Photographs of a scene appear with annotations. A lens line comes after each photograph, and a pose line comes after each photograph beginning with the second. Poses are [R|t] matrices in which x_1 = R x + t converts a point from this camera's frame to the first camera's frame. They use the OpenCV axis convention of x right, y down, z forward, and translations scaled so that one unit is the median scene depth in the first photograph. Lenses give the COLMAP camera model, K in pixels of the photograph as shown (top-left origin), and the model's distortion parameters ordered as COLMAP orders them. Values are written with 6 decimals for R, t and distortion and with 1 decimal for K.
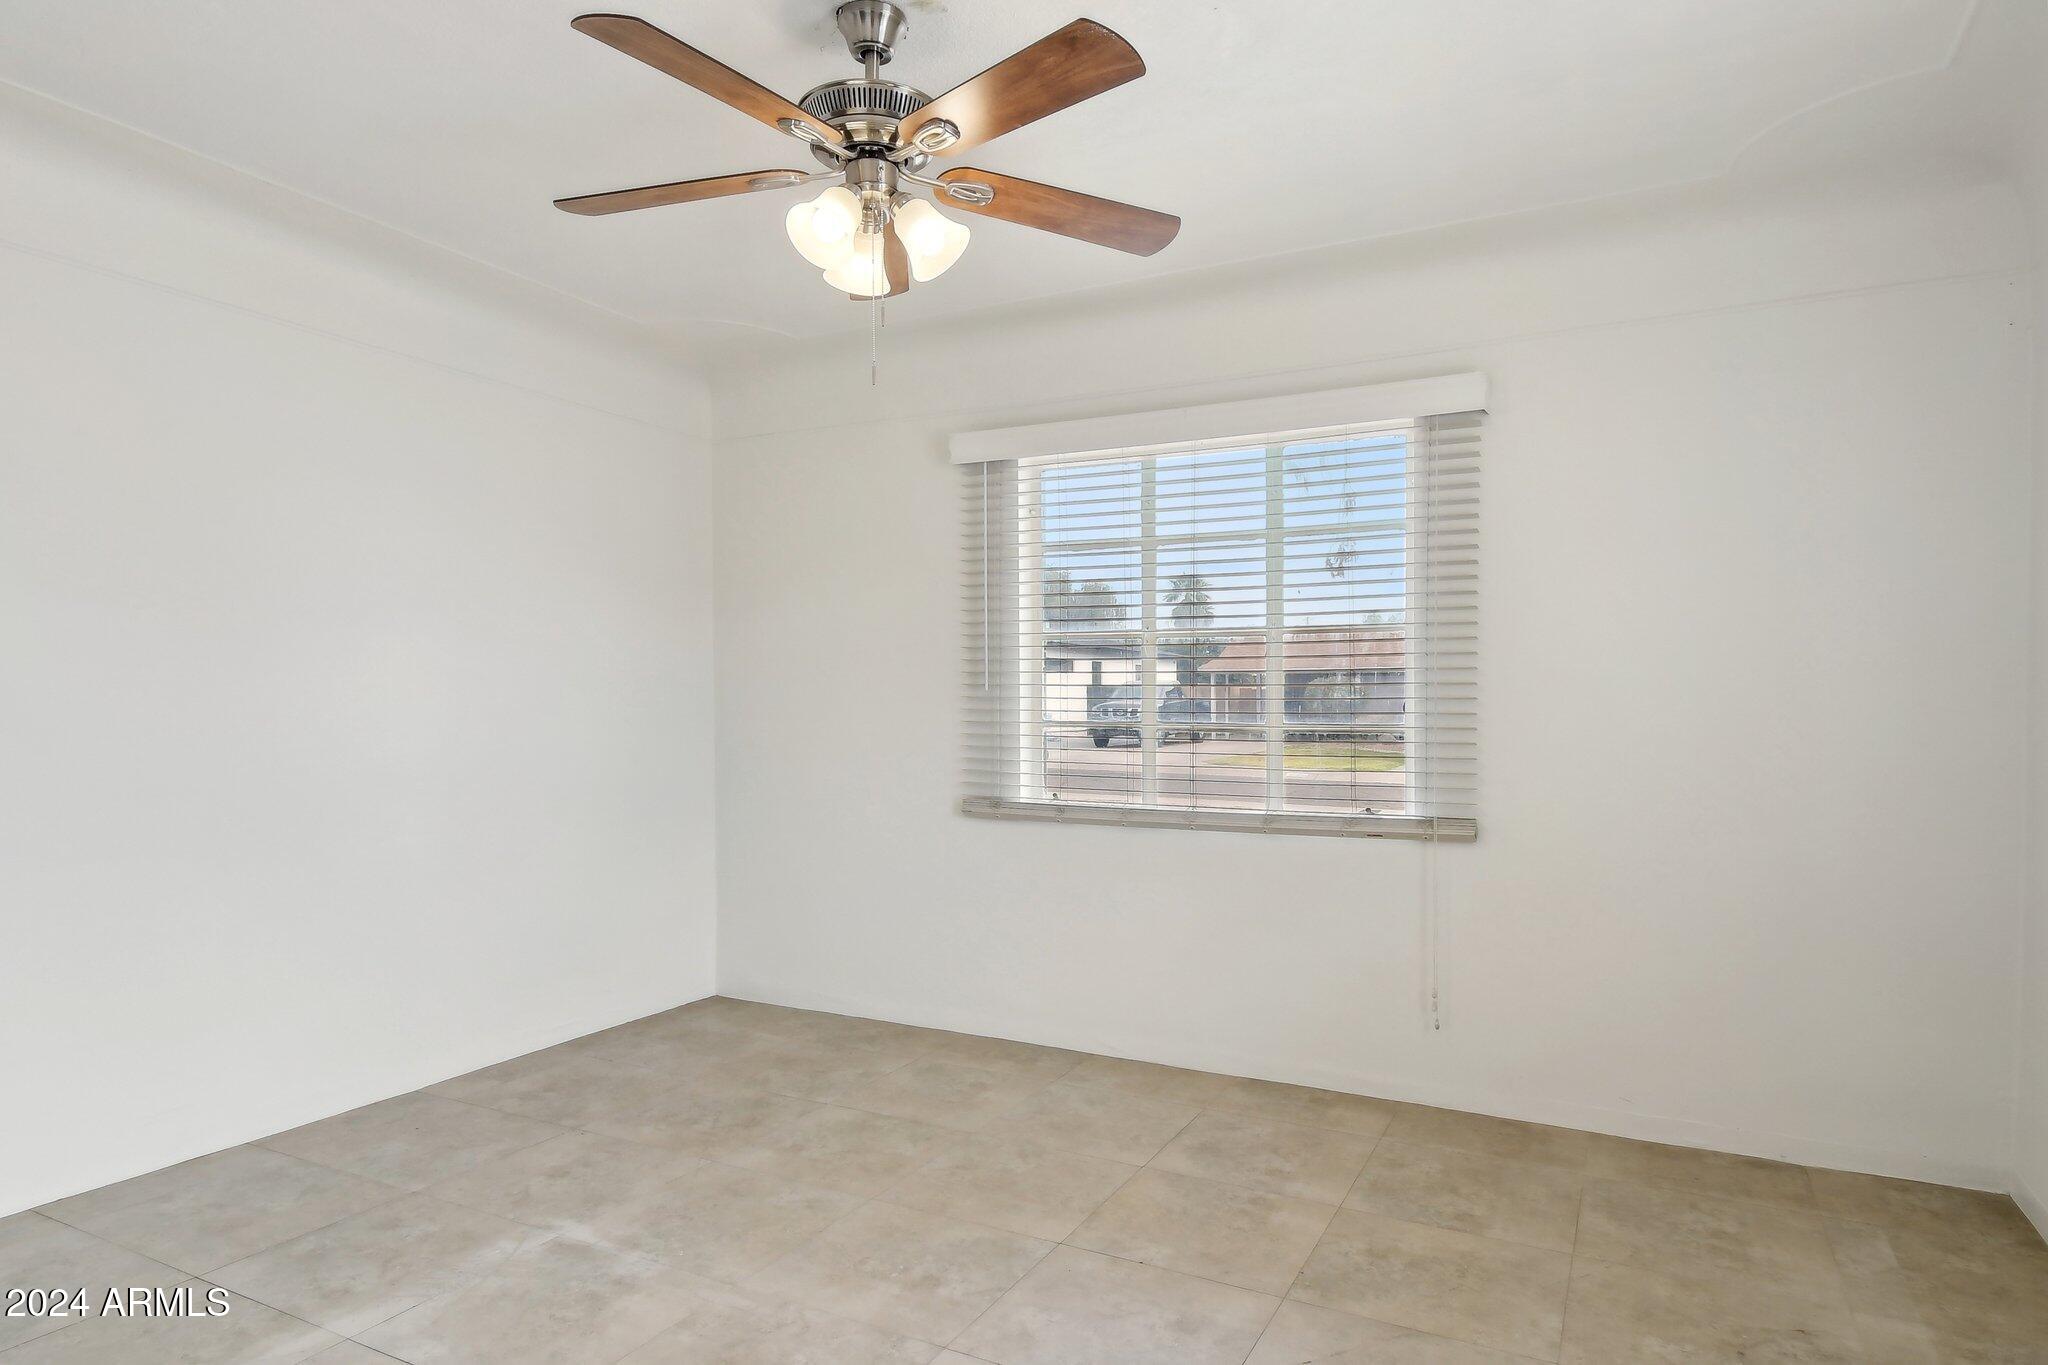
lens RADIAL K [[1199.1, 0, 1008.8], [0, 1199.1, 709.7], [0, 0, 1]] dist [0.014981, -0.000769]
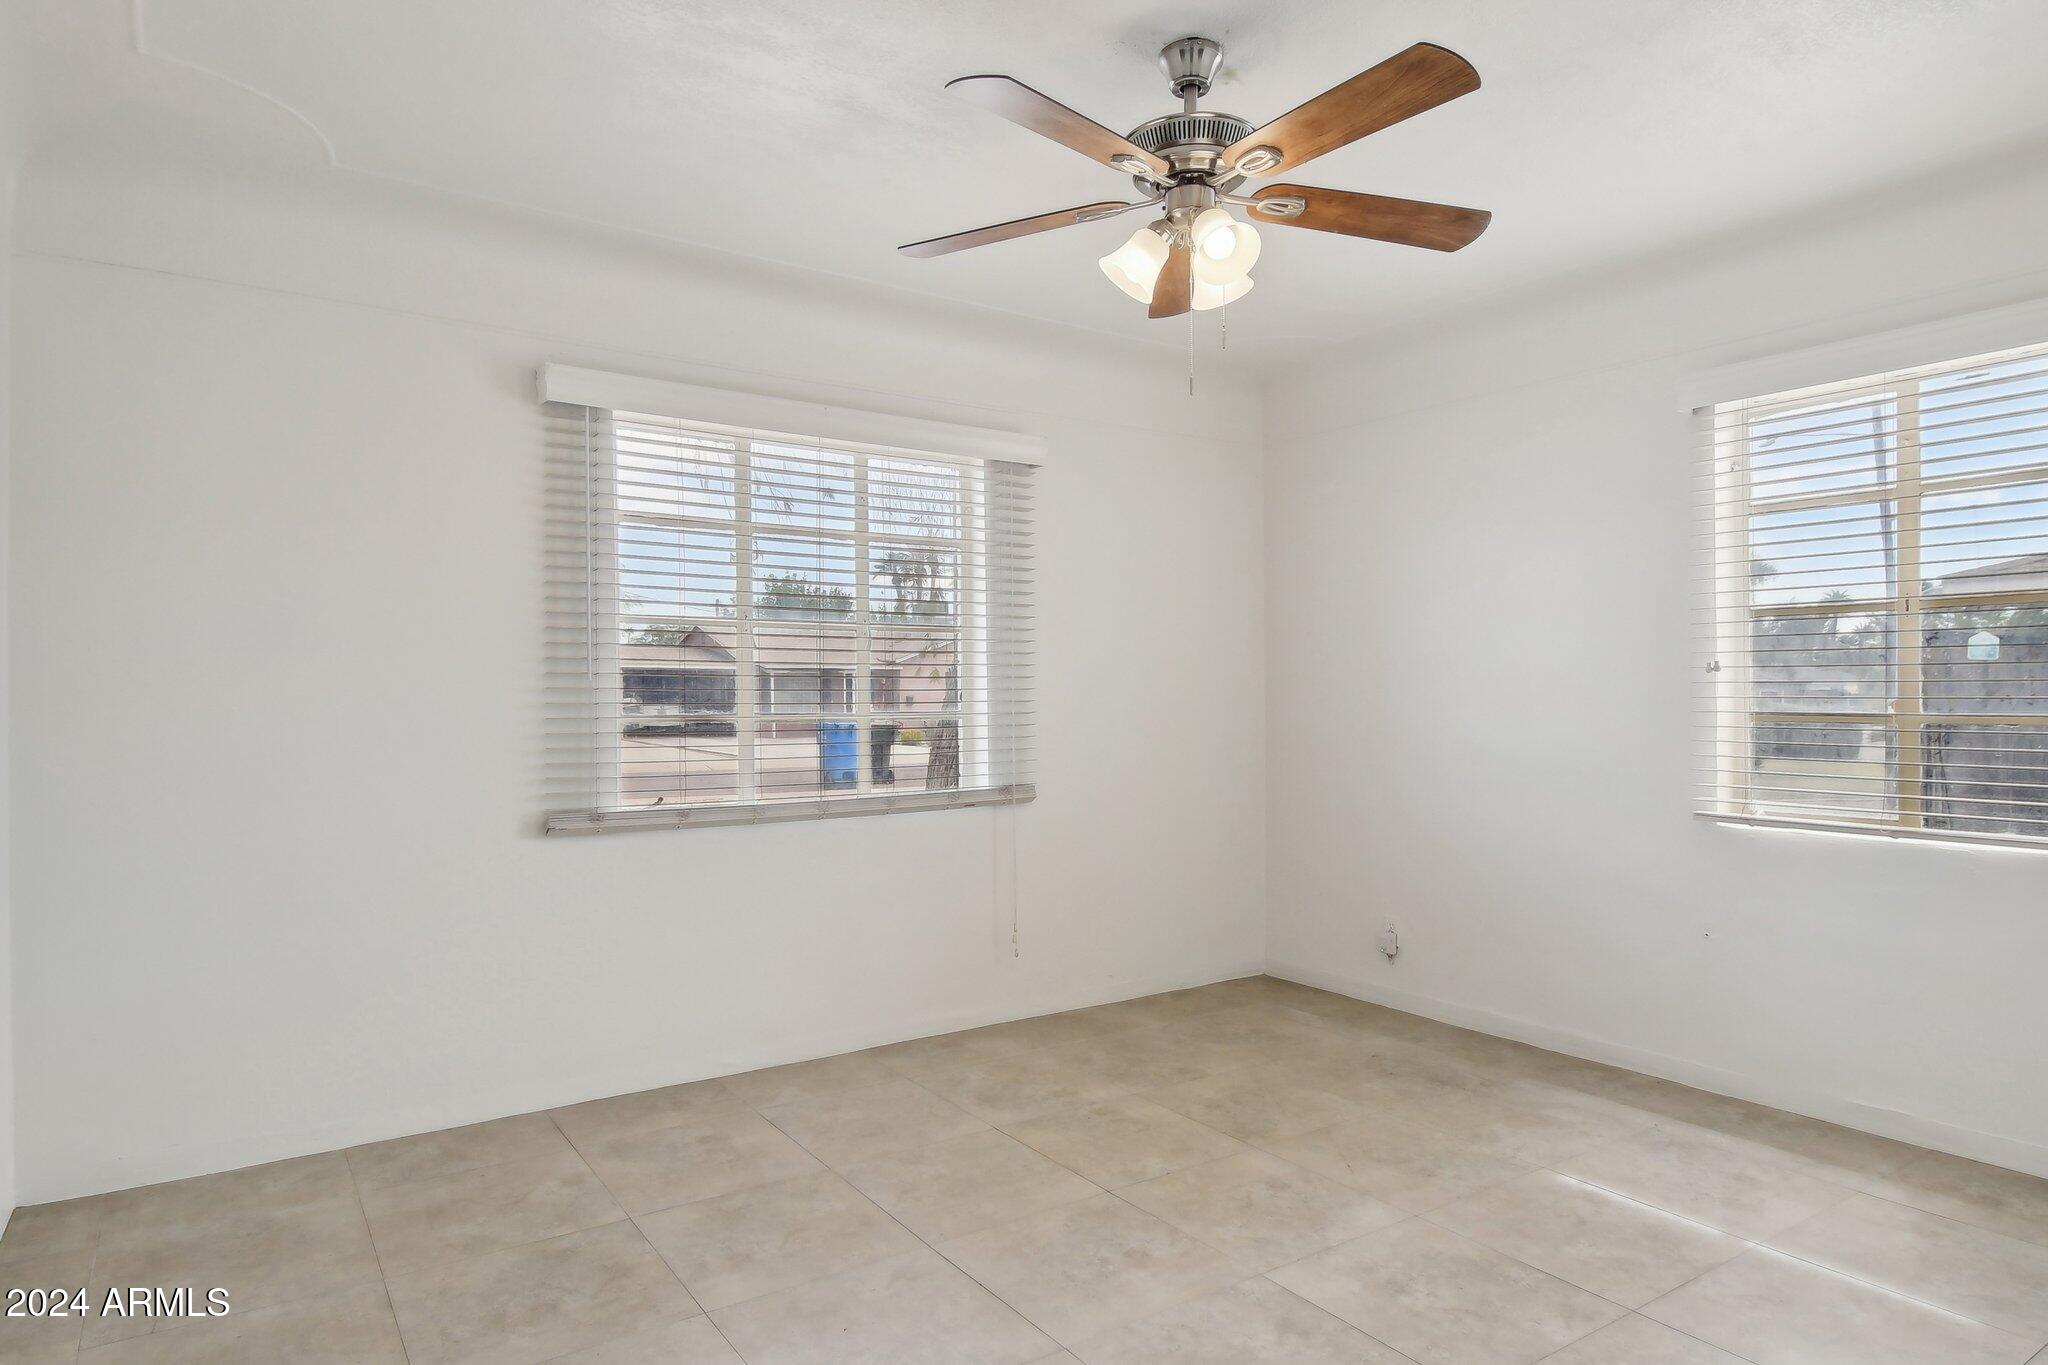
lens RADIAL K [[1177.0, 0, 1015.0], [0, 1177.0, 665.7], [0, 0, 1]] dist [0.038962, -0.030938]
pose [[0.474627, 0.014374, 0.880069, -0.722320], [0.007578, 0.999763, -0.020416, -0.008981], [-0.880154, 0.016359, 0.474406, 0.422857]]
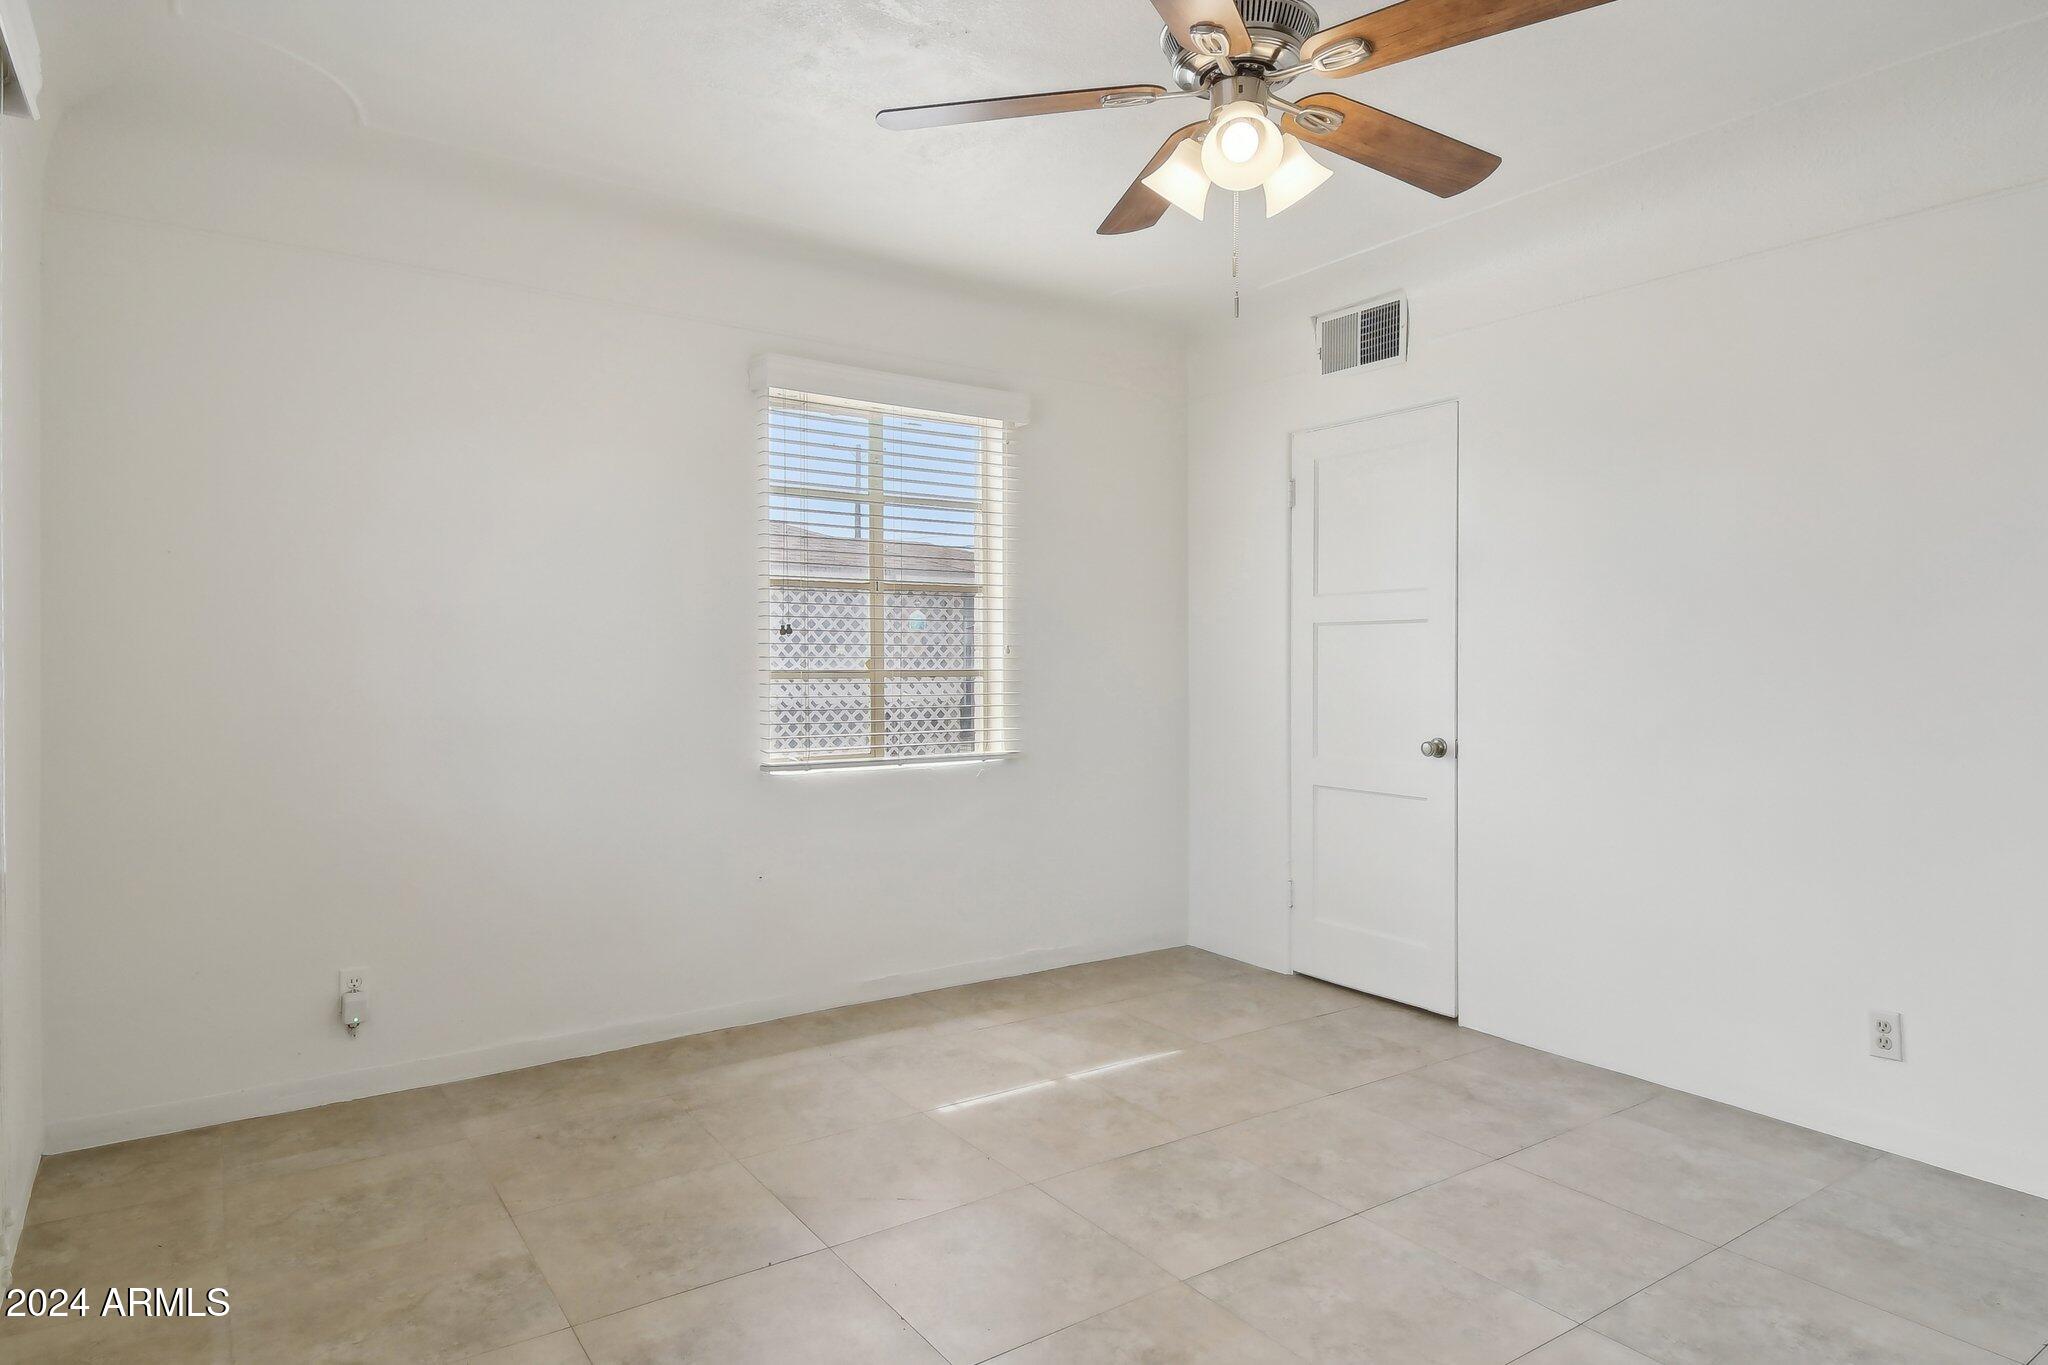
lens RADIAL K [[1187.2, 0, 998.8], [0, 1187.2, 638.2], [0, 0, 1]] dist [0.018172, -0.002704]
pose [[-0.876734, -0.000059, 0.480976, -0.258658], [-0.004562, 0.999956, -0.008193, -0.007666], [-0.480954, -0.009377, -0.876696, 1.252056]]
